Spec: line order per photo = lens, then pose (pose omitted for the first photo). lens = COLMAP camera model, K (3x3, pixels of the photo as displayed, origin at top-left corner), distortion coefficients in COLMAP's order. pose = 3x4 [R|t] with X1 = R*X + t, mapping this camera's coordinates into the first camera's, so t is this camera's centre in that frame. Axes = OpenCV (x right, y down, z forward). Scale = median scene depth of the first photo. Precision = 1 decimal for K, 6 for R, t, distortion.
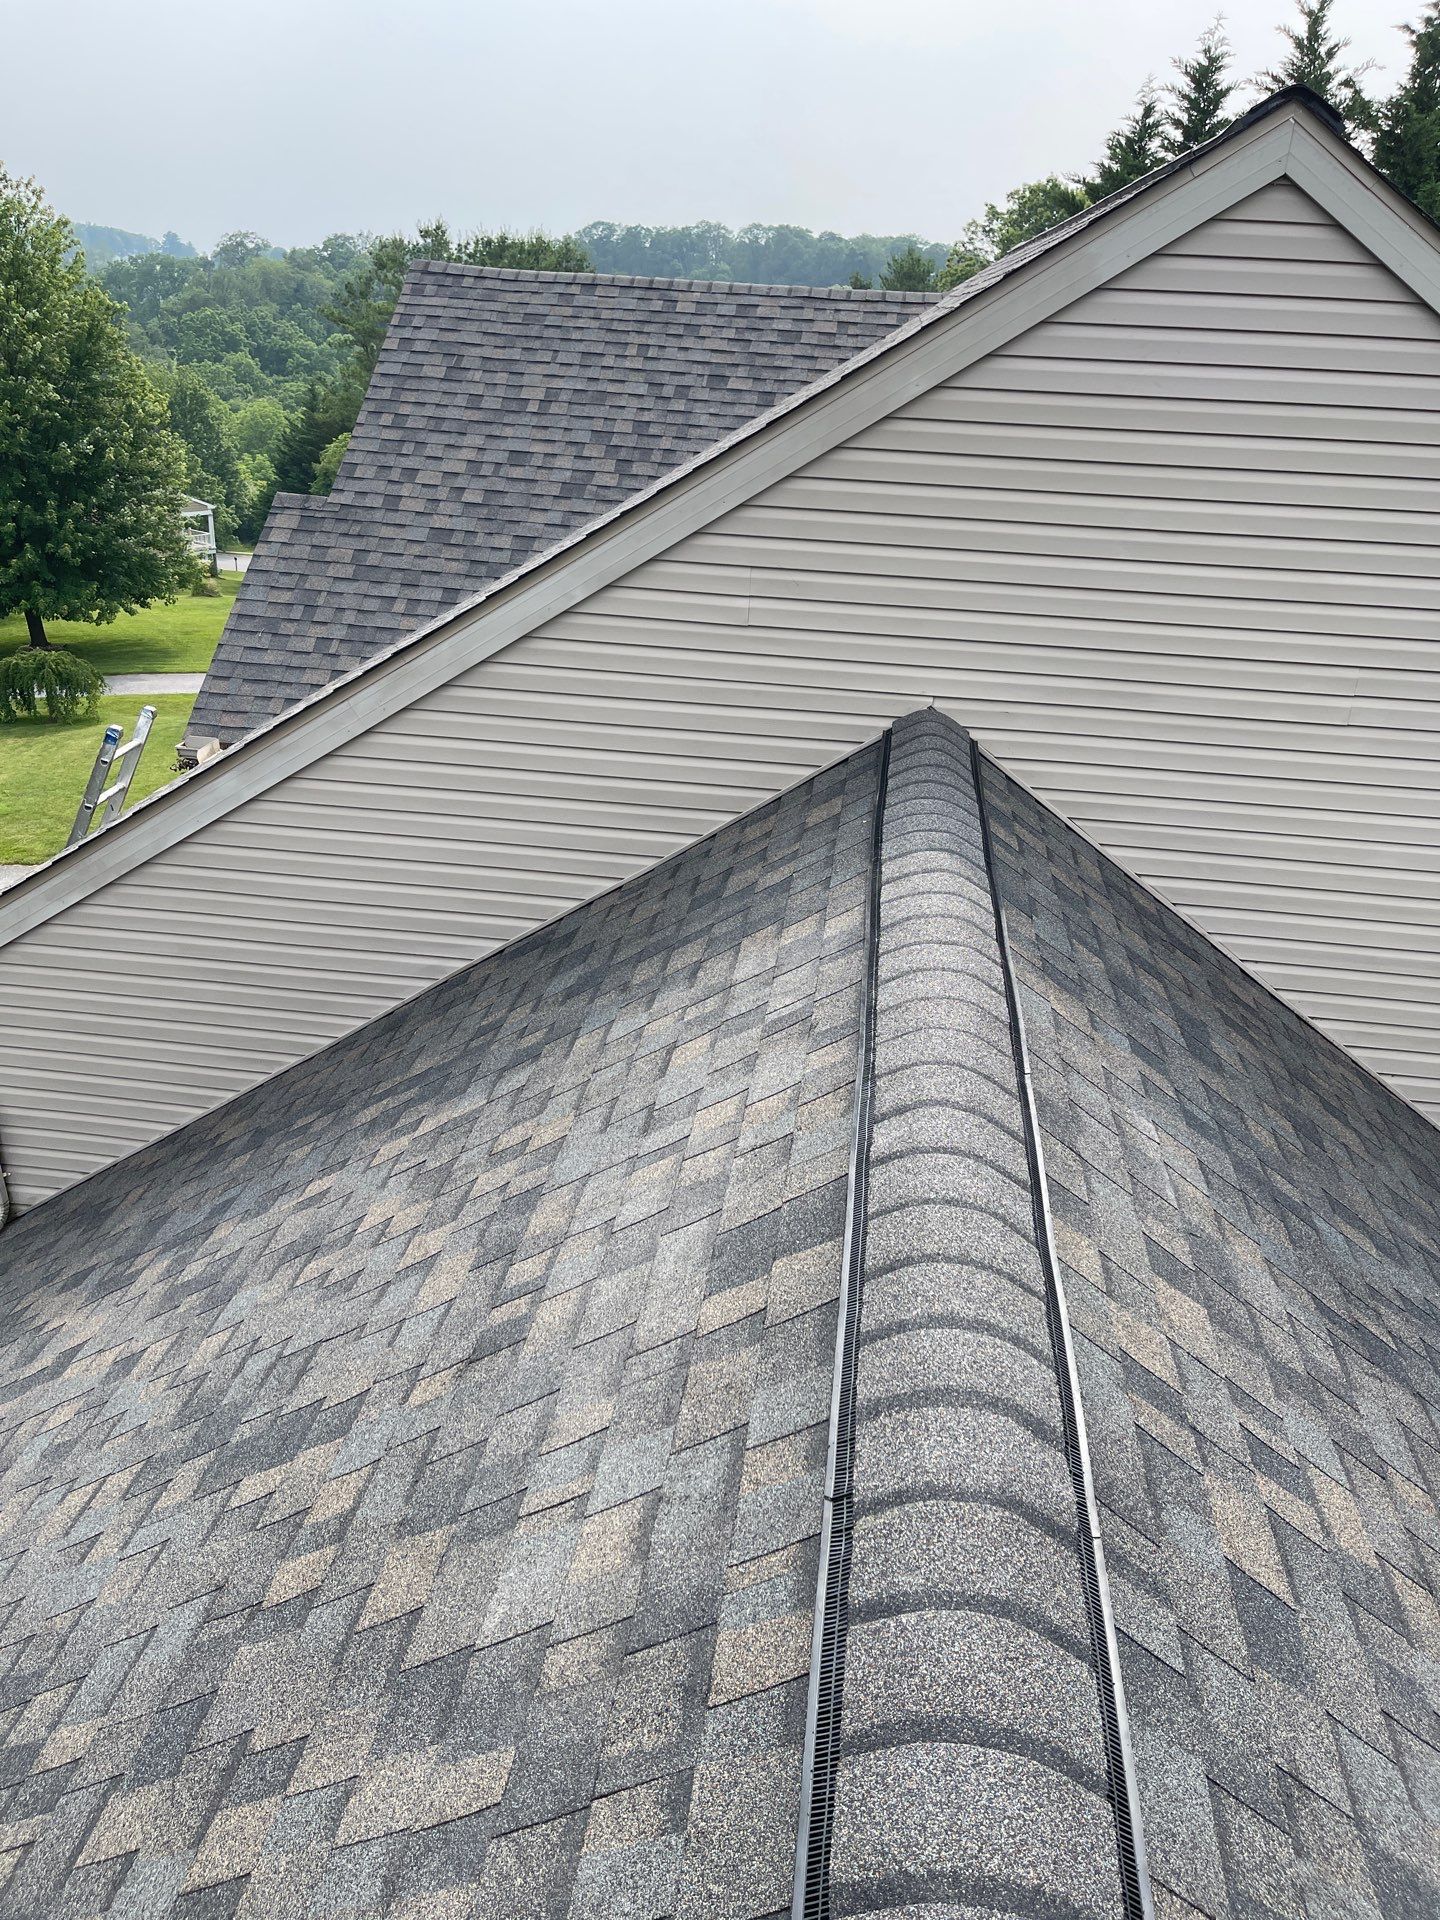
lens RADIAL K [[1492.4, 0, 720.0], [0, 1492.4, 960.0], [0, 0, 1]] dist [0.081310, -0.091705]
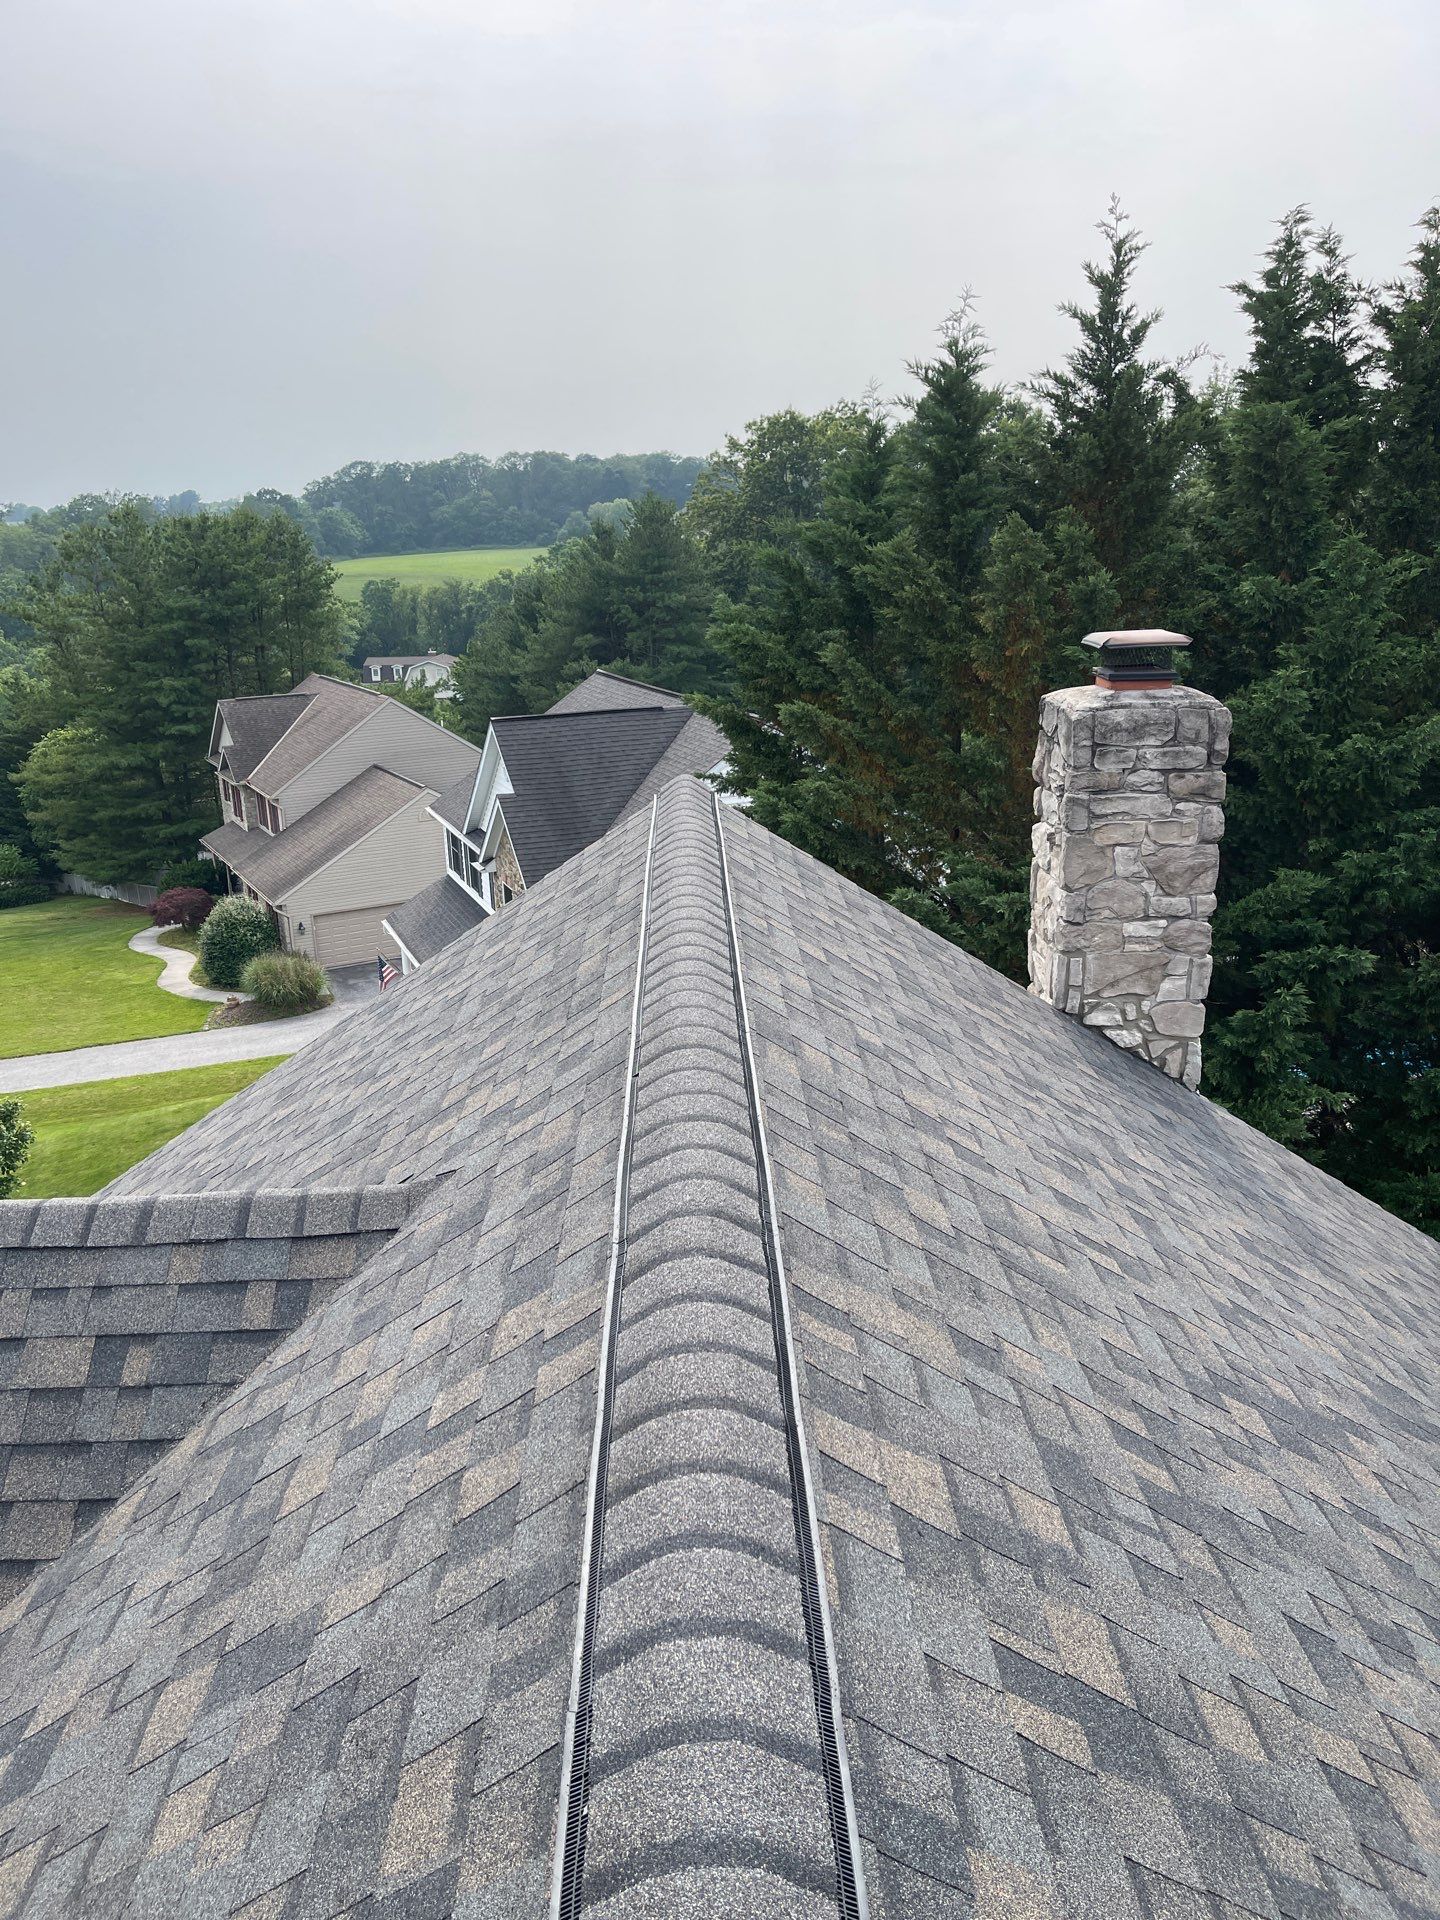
lens RADIAL K [[1492.4, 0, 720.0], [0, 1492.4, 960.0], [0, 0, 1]] dist [0.081310, -0.091705]
pose [[0.986848, -0.118156, 0.110318, 0.028117], [0.130224, 0.985421, -0.109485, -0.067014], [-0.095773, 0.122411, 0.987848, 0.095146]]
